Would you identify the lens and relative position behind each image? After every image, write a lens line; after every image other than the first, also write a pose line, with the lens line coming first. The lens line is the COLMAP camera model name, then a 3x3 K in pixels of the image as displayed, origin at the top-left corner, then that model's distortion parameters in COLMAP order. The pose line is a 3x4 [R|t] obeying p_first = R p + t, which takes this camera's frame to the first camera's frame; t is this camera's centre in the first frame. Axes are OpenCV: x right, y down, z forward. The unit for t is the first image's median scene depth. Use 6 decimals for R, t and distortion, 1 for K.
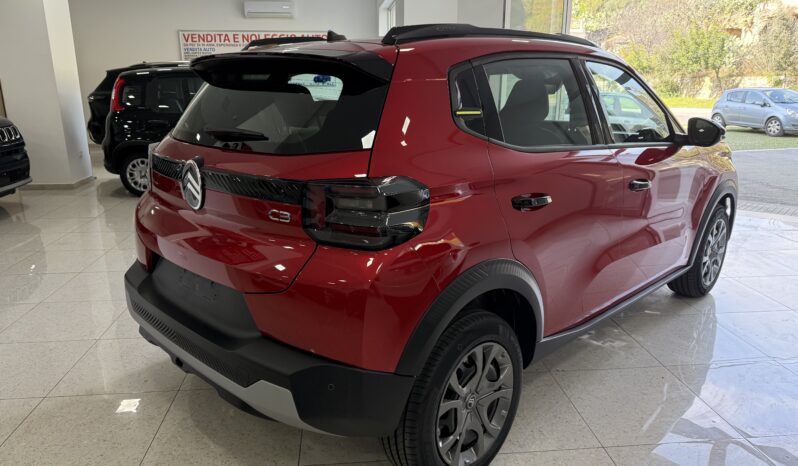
lens RADIAL K [[572.1, 0, 395.1], [0, 572.1, 237.1], [0, 0, 1]] dist [0.012194, -0.021486]
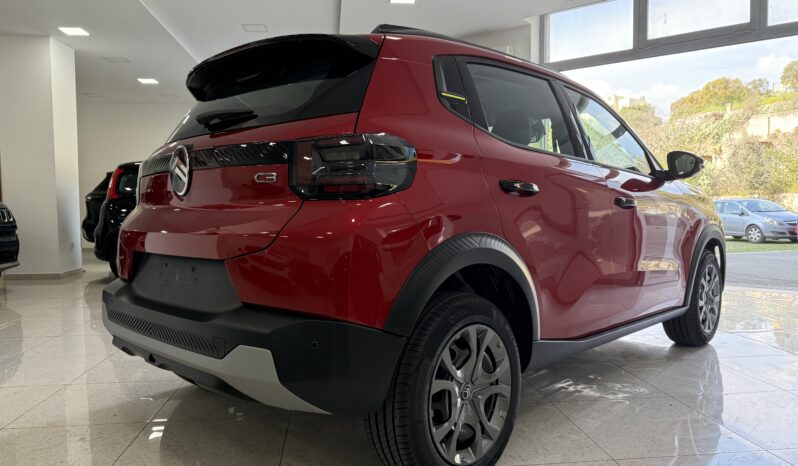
lens RADIAL K [[572.1, 0, 396.9], [0, 572.1, 234.7], [0, 0, 1]] dist [0.012194, -0.021486]
pose [[0.999829, -0.007180, 0.017047, 0.004853], [0.010773, 0.975181, -0.221149, 0.179615], [-0.015036, 0.221295, 0.975091, 0.031921]]
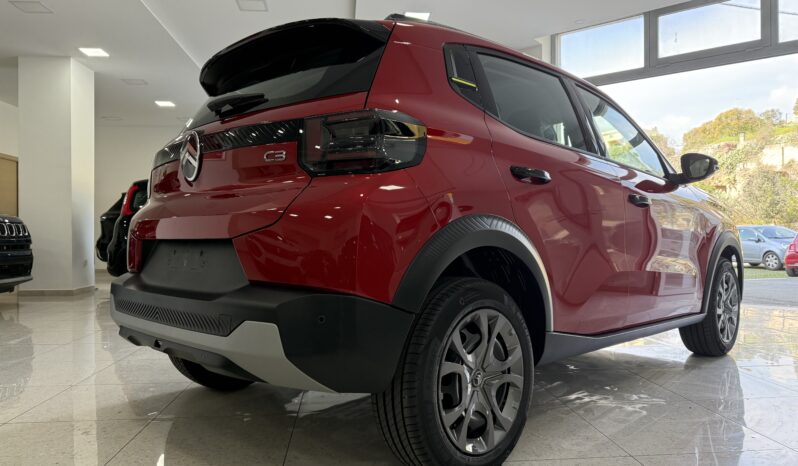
lens RADIAL K [[572.1, 0, 399.5], [0, 572.1, 235.0], [0, 0, 1]] dist [0.012194, -0.021486]
pose [[0.999997, -0.002439, -0.000291, 0.008256], [0.002268, 0.962324, -0.271896, 0.232387], [0.000943, 0.271895, 0.962326, 0.054125]]
